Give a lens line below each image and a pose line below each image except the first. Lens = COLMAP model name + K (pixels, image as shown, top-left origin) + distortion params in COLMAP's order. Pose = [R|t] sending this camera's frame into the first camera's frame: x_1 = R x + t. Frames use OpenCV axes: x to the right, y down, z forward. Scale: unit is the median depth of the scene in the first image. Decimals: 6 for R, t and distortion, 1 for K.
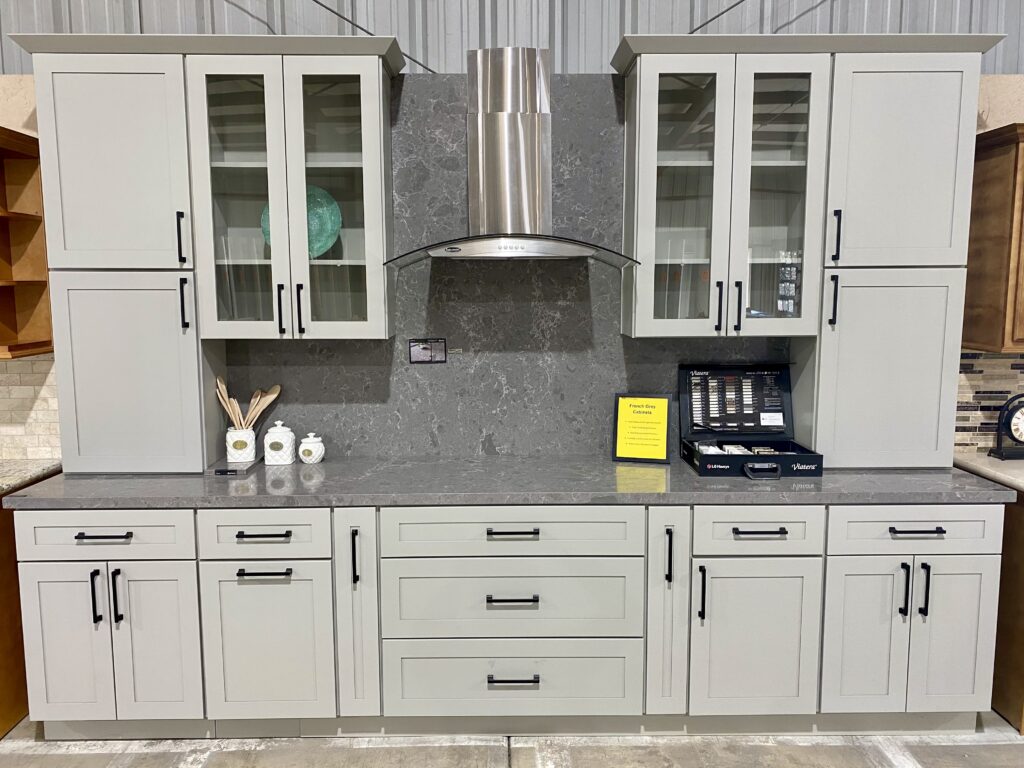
lens RADIAL K [[776.0, 0, 511.5], [0, 776.0, 383.7], [0, 0, 1]] dist [0.005161, 0.002548]
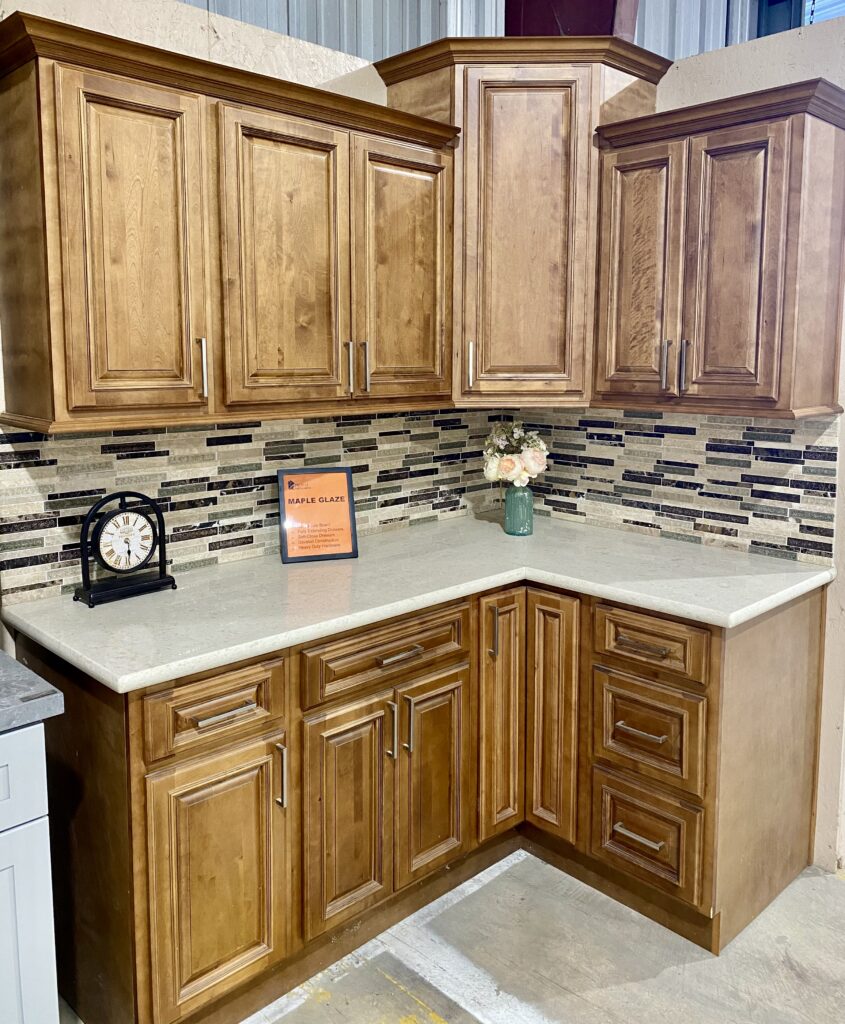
lens RADIAL K [[852.3, 0, 422.3], [0, 852.3, 512.2], [0, 0, 1]] dist [0.000271, 0.001020]
pose [[0.724290, -0.127955, 0.677519, 0.368154], [0.077765, 0.991520, 0.104123, -0.023857], [-0.685096, -0.022728, 0.728098, 0.329976]]
